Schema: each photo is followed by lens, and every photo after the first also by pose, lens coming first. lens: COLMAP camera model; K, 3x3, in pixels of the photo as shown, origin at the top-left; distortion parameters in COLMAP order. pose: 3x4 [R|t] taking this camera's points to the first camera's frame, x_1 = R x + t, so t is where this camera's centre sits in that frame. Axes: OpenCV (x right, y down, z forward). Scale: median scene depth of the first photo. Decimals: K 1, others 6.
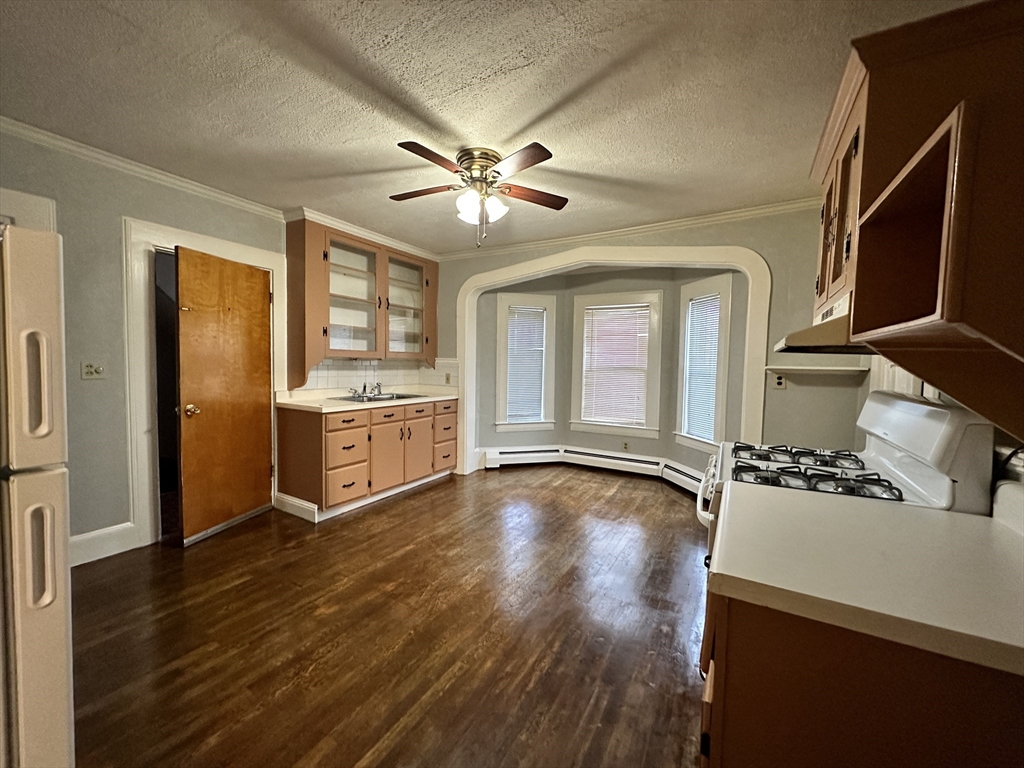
lens RADIAL K [[406.3, 0, 511.2], [0, 406.3, 383.7], [0, 0, 1]] dist [-0.001011, -0.000050]
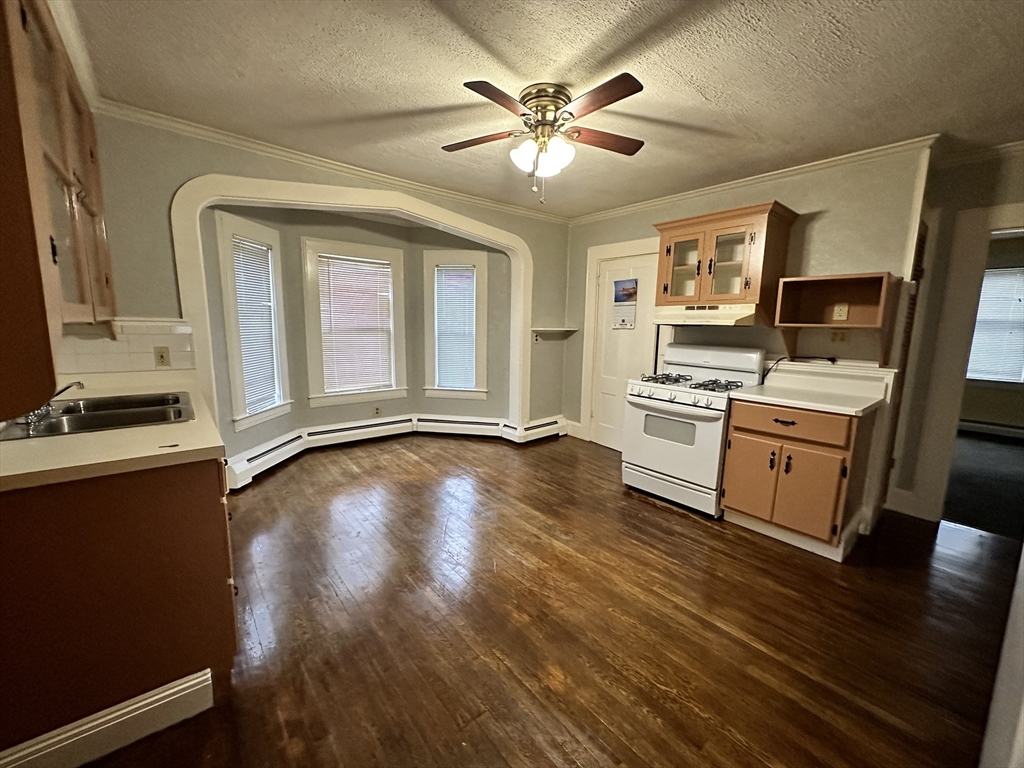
lens RADIAL K [[406.3, 0, 511.2], [0, 406.3, 383.7], [0, 0, 1]] dist [-0.001011, -0.000050]
pose [[0.345609, -0.146150, 0.926927, -0.622601], [0.033650, 0.989092, 0.143405, -0.047620], [-0.937775, -0.018371, 0.346757, 0.472901]]
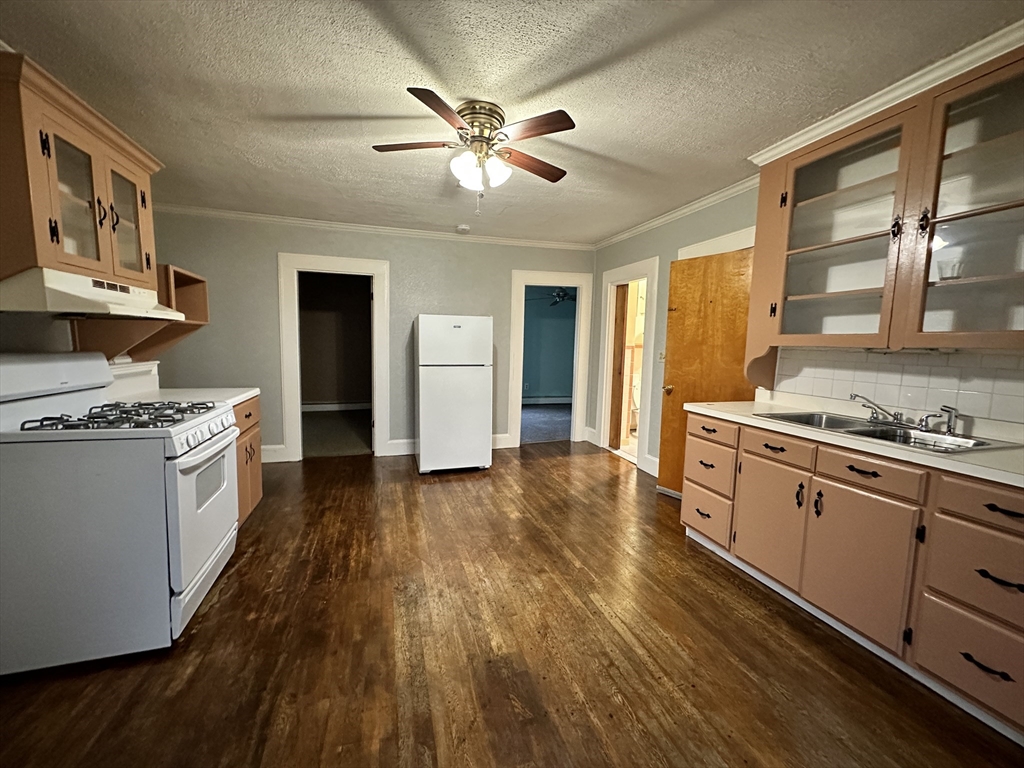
lens RADIAL K [[406.3, 0, 511.2], [0, 406.3, 383.7], [0, 0, 1]] dist [-0.001011, -0.000050]
pose [[-0.672458, 0.038583, -0.739129, 0.351548], [-0.076183, 0.989728, 0.120975, -0.049016], [0.736204, 0.137660, -0.662611, 1.079547]]
